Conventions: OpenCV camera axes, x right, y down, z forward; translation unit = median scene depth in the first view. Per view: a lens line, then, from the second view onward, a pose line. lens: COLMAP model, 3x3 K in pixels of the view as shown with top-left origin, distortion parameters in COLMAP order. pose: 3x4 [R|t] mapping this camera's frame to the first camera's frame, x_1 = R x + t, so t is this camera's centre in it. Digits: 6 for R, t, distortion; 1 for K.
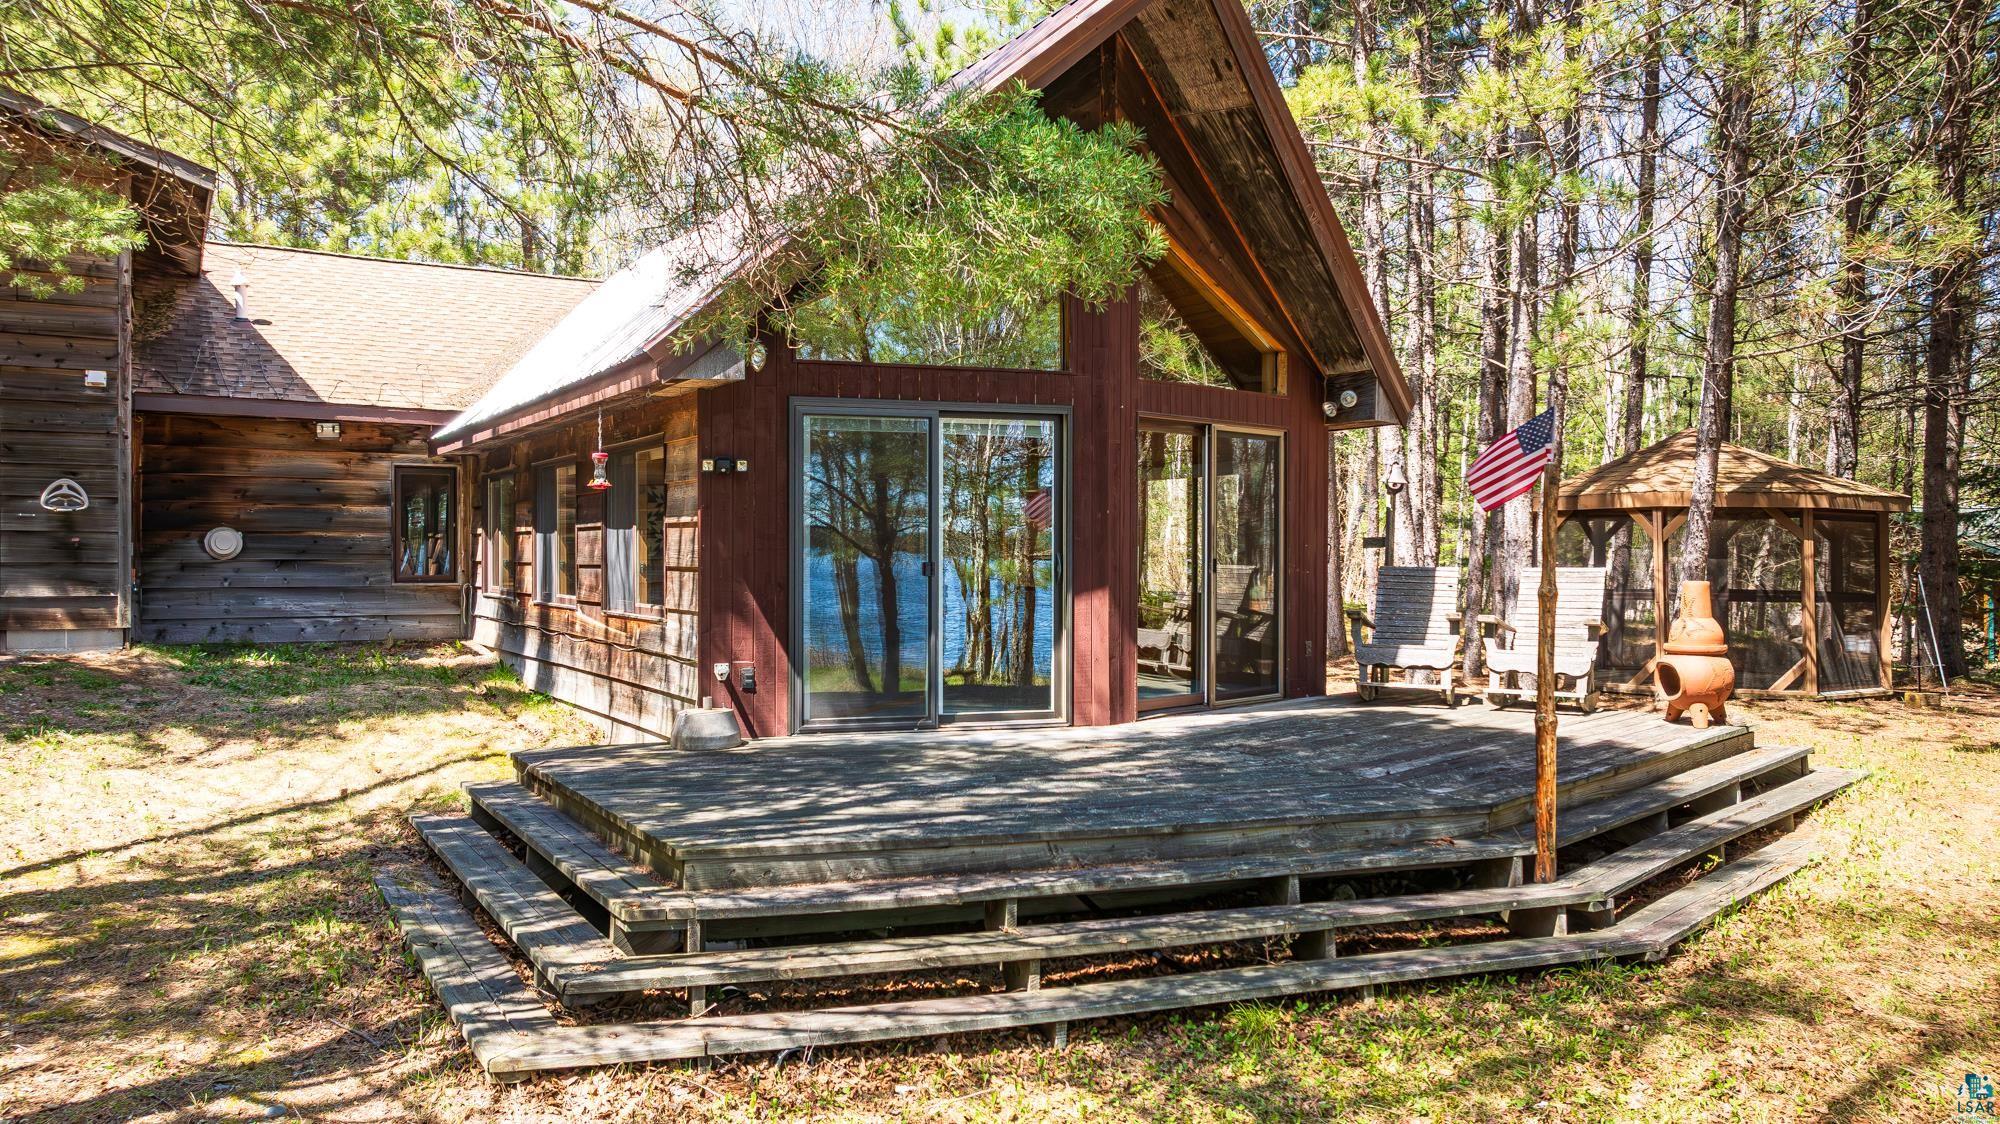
lens RADIAL K [[1411.1, 0, 1006.4], [0, 1411.1, 547.0], [0, 0, 1]] dist [-0.004812, 0.002267]
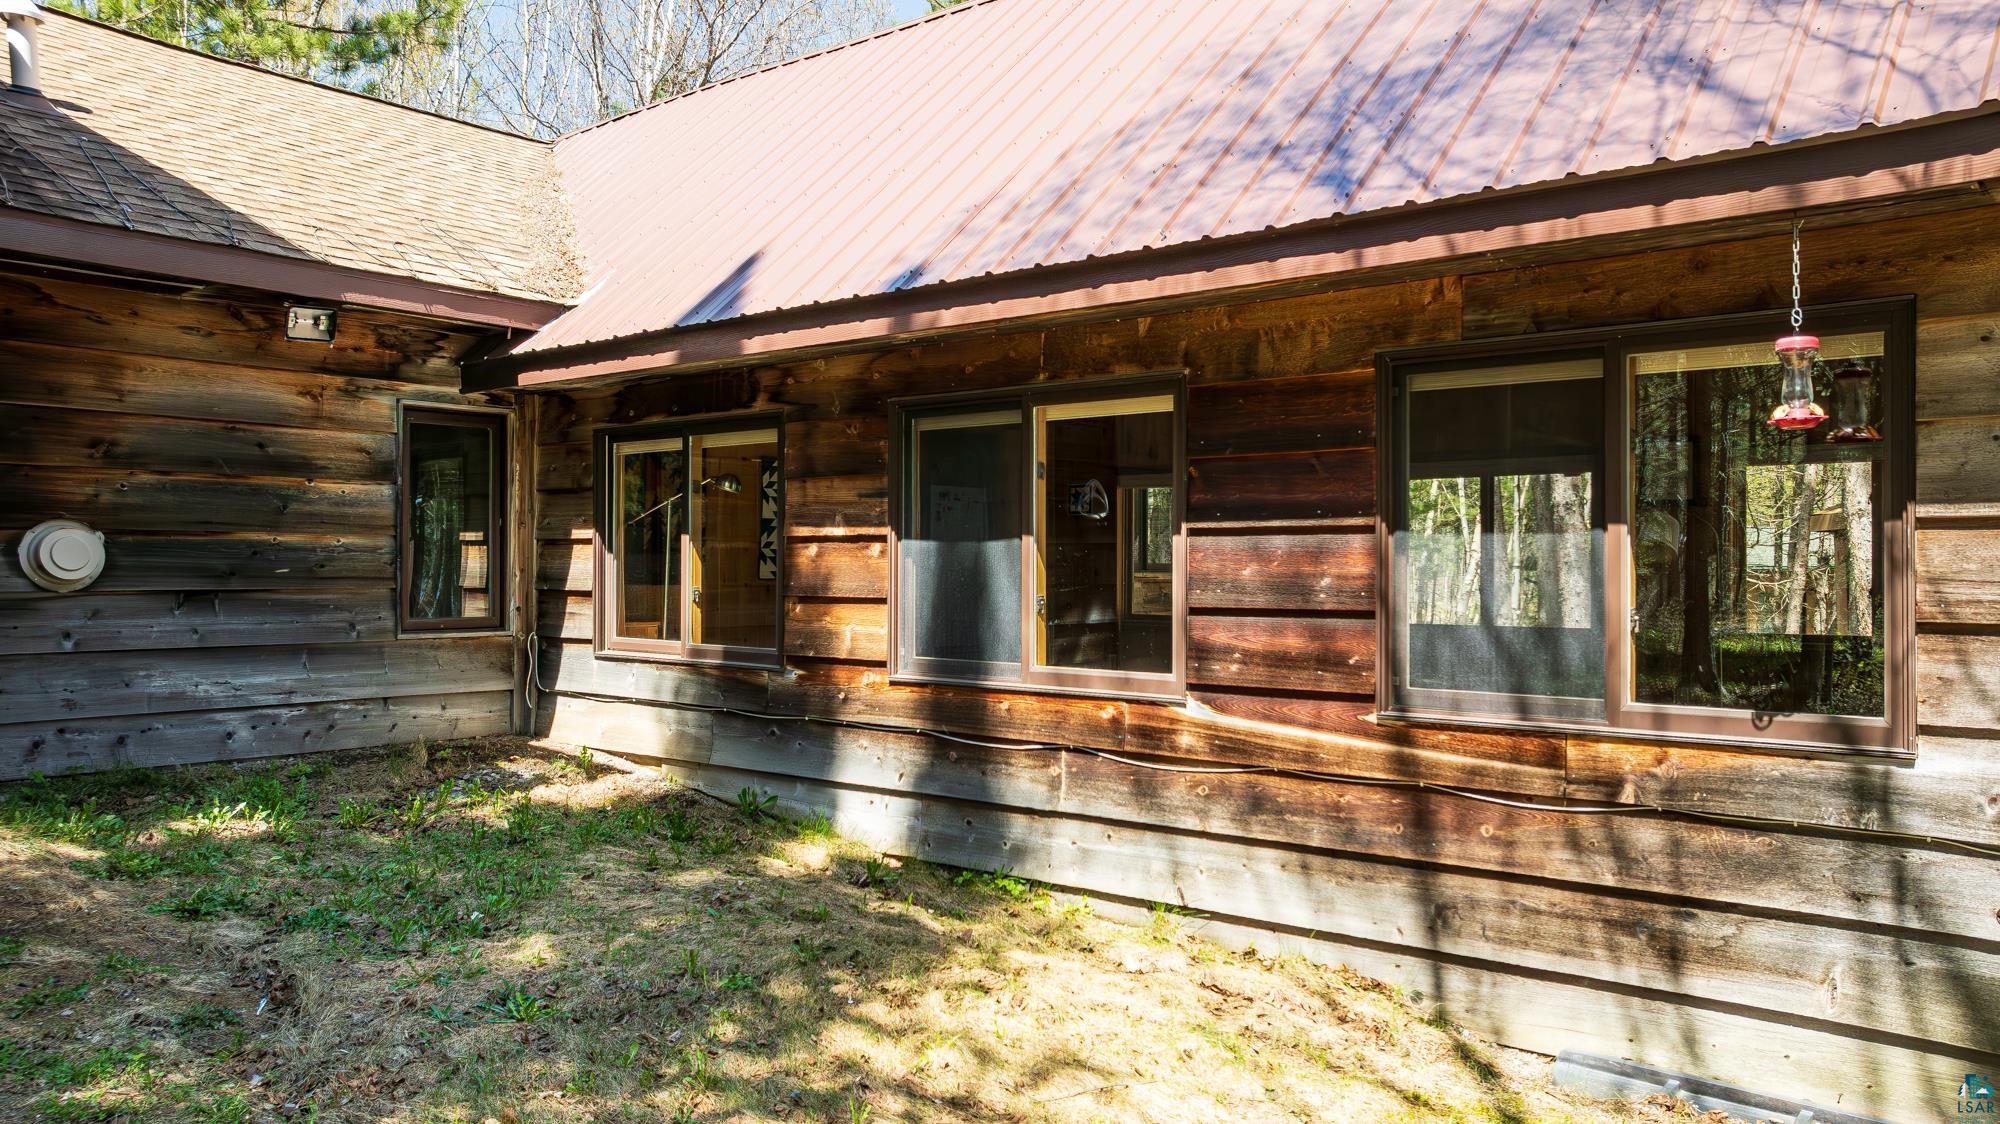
lens RADIAL K [[1403.8, 0, 1000.0], [0, 1403.8, 562.0], [0, 0, 1]] dist [0.004403, 0.004923]
pose [[0.948449, 0.003559, 0.316909, -0.533449], [-0.003637, 0.999993, -0.000346, -0.001918], [-0.316908, -0.000824, 0.948456, 0.608372]]
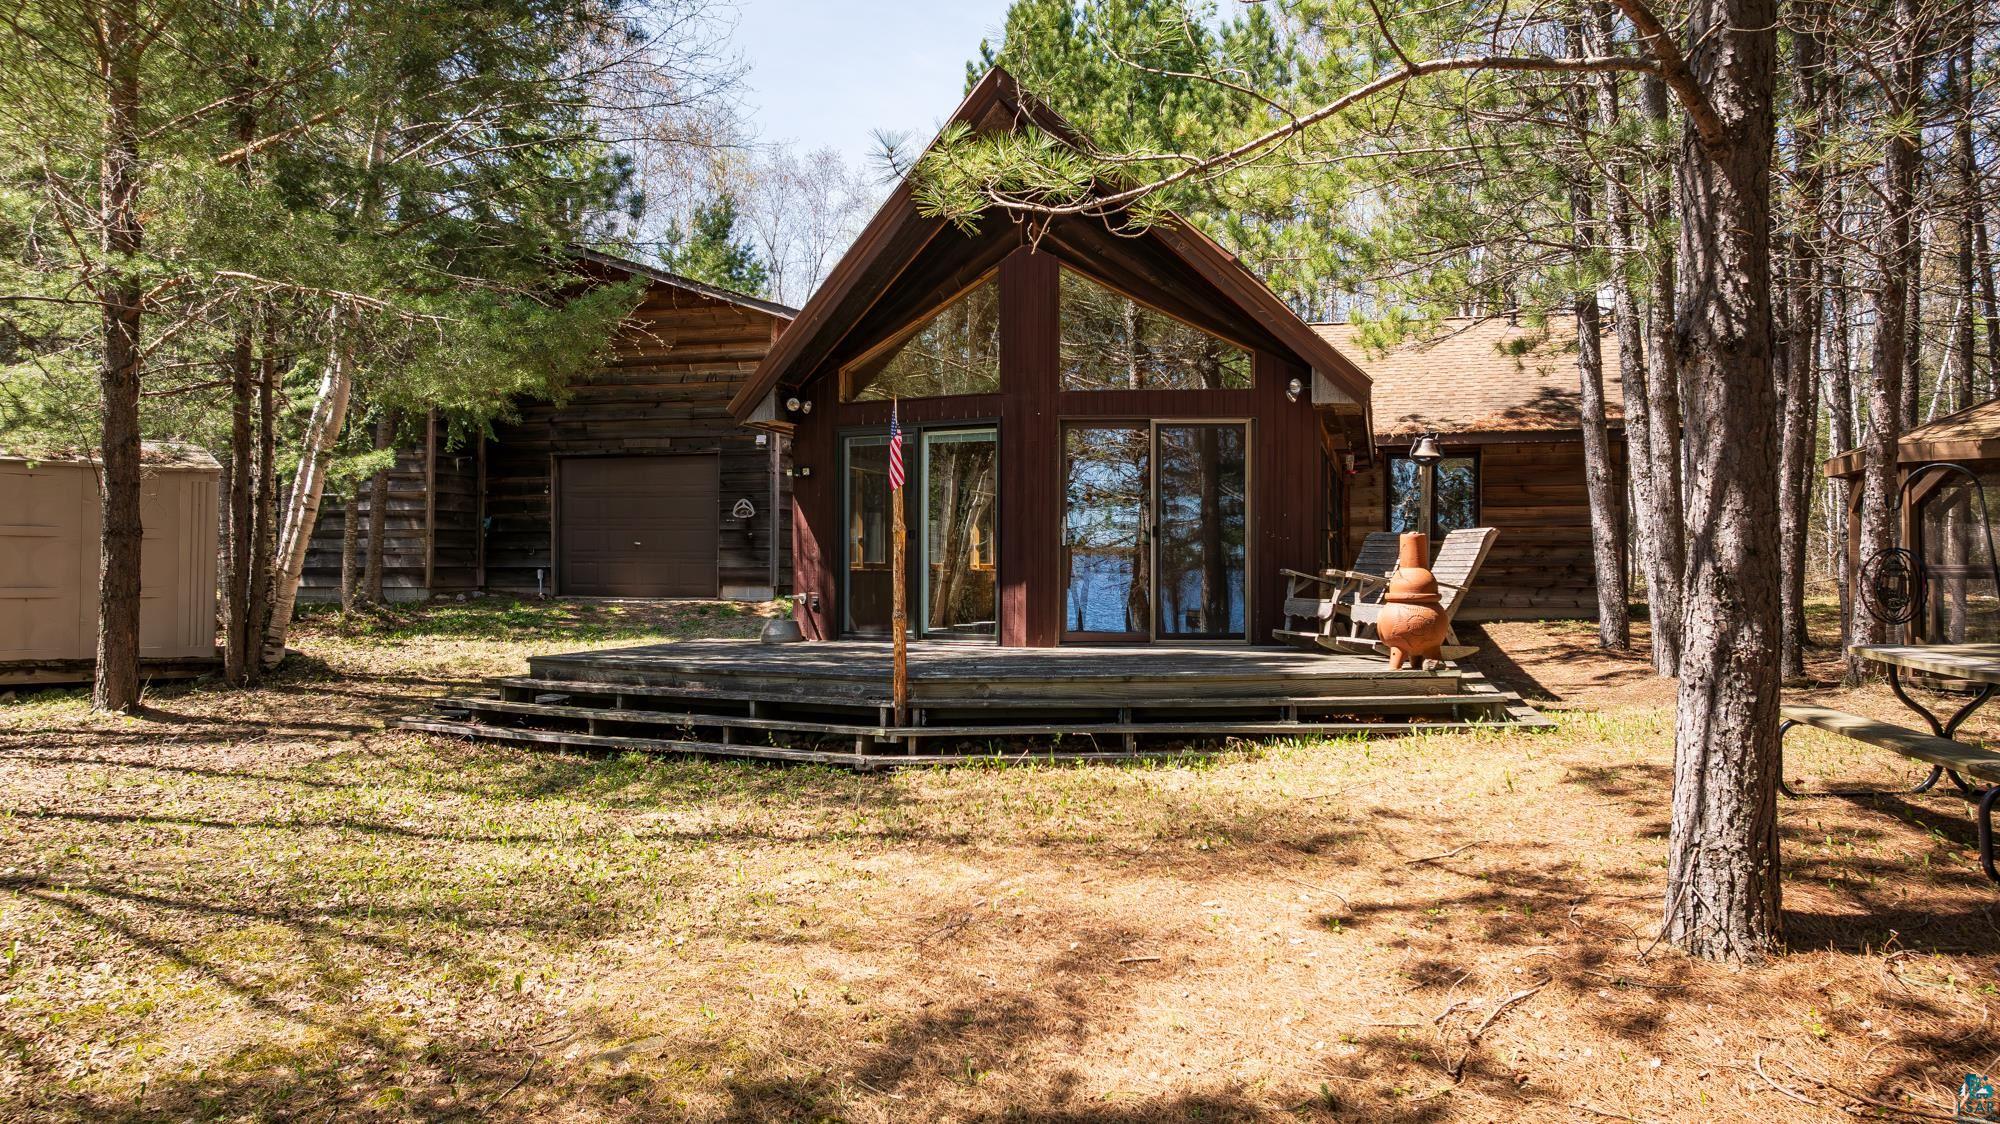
lens RADIAL K [[1411.1, 0, 1006.4], [0, 1411.1, 547.0], [0, 0, 1]] dist [-0.004812, 0.002267]
pose [[0.695837, -0.013069, -0.718081, 0.899936], [0.002353, 0.999871, -0.015918, 0.043689], [0.718196, 0.009387, 0.695777, 0.030903]]
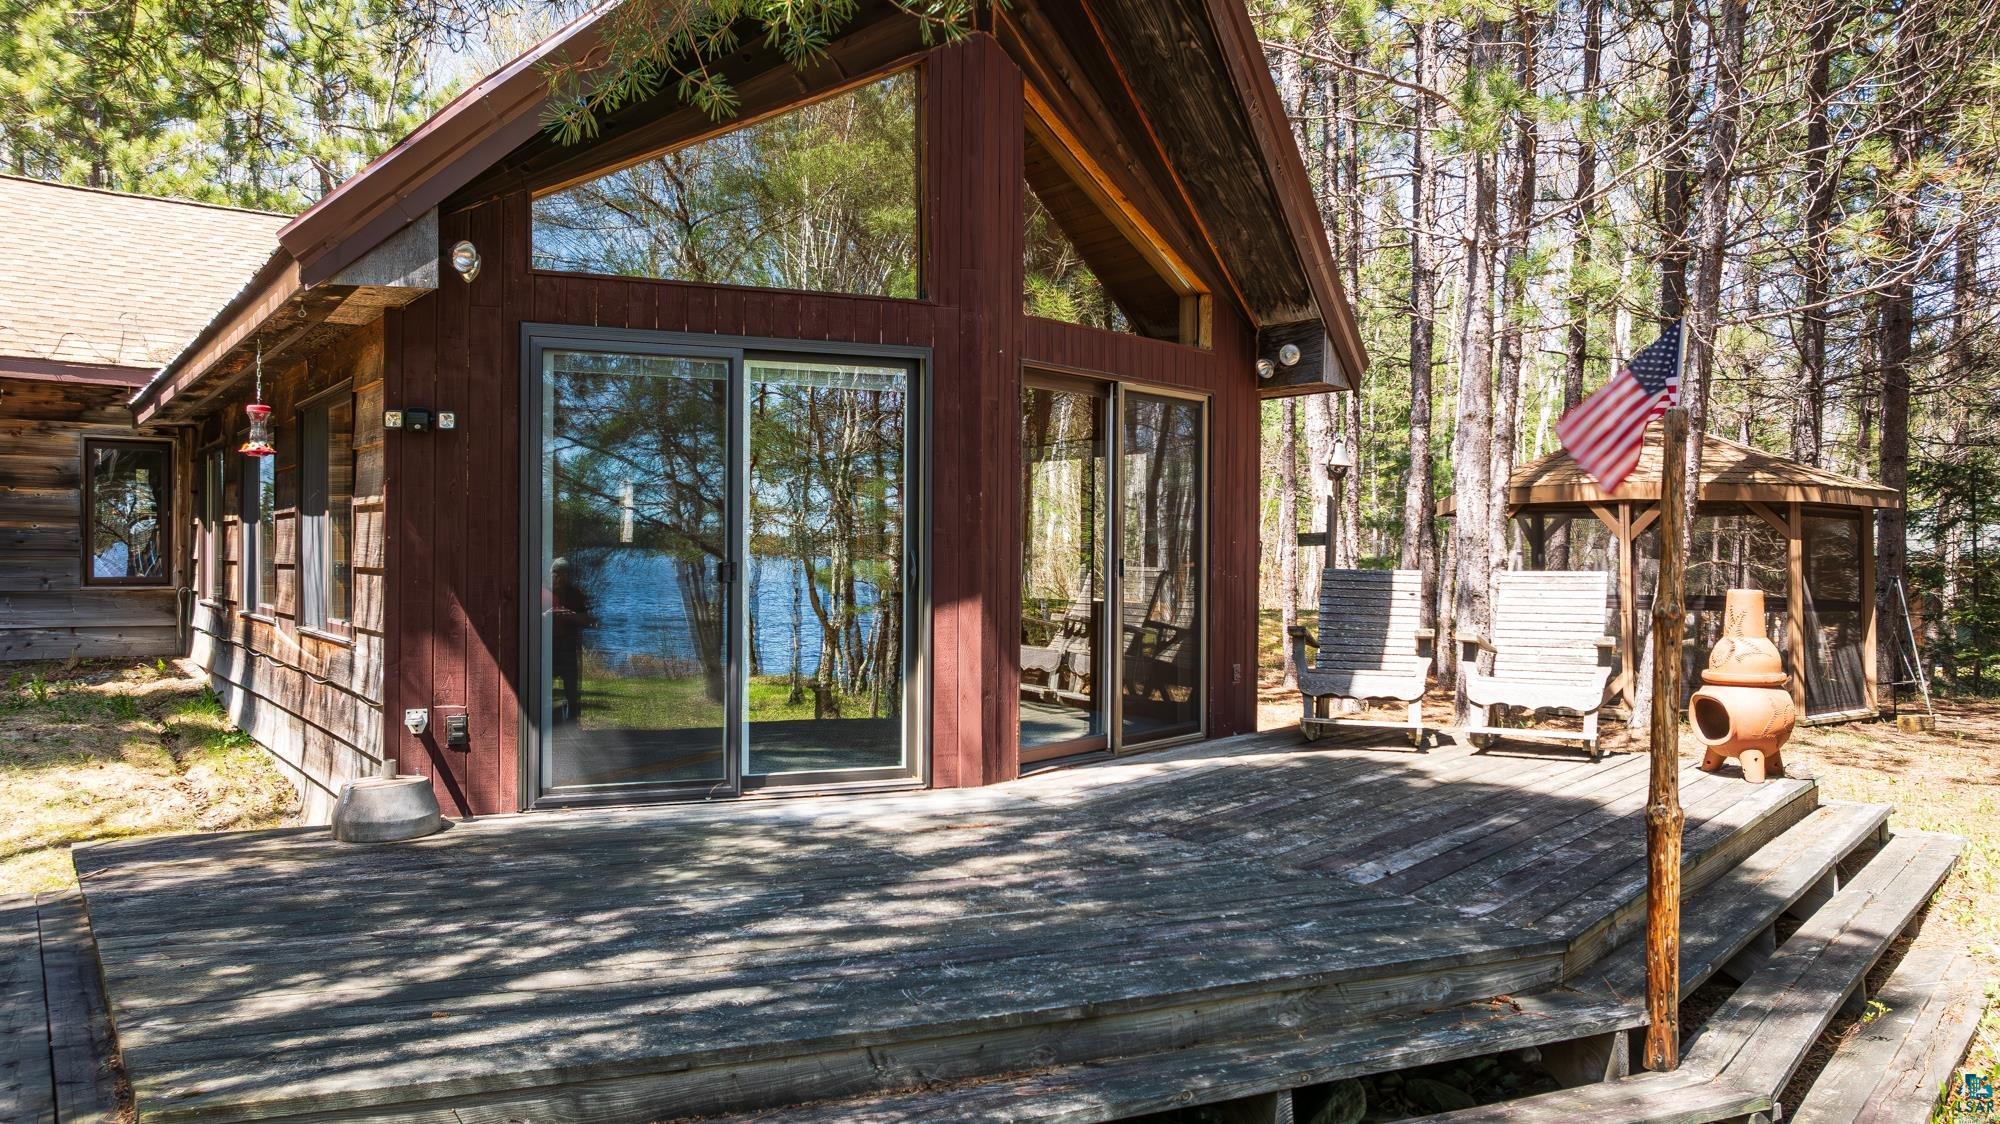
lens RADIAL K [[1403.8, 0, 1000.0], [0, 1403.8, 562.0], [0, 0, 1]] dist [0.004403, 0.004923]
pose [[0.996774, 0.002816, 0.080215, 0.020252], [-0.003644, 0.999942, 0.010178, 0.002539], [-0.080182, -0.010437, 0.996726, 0.233976]]
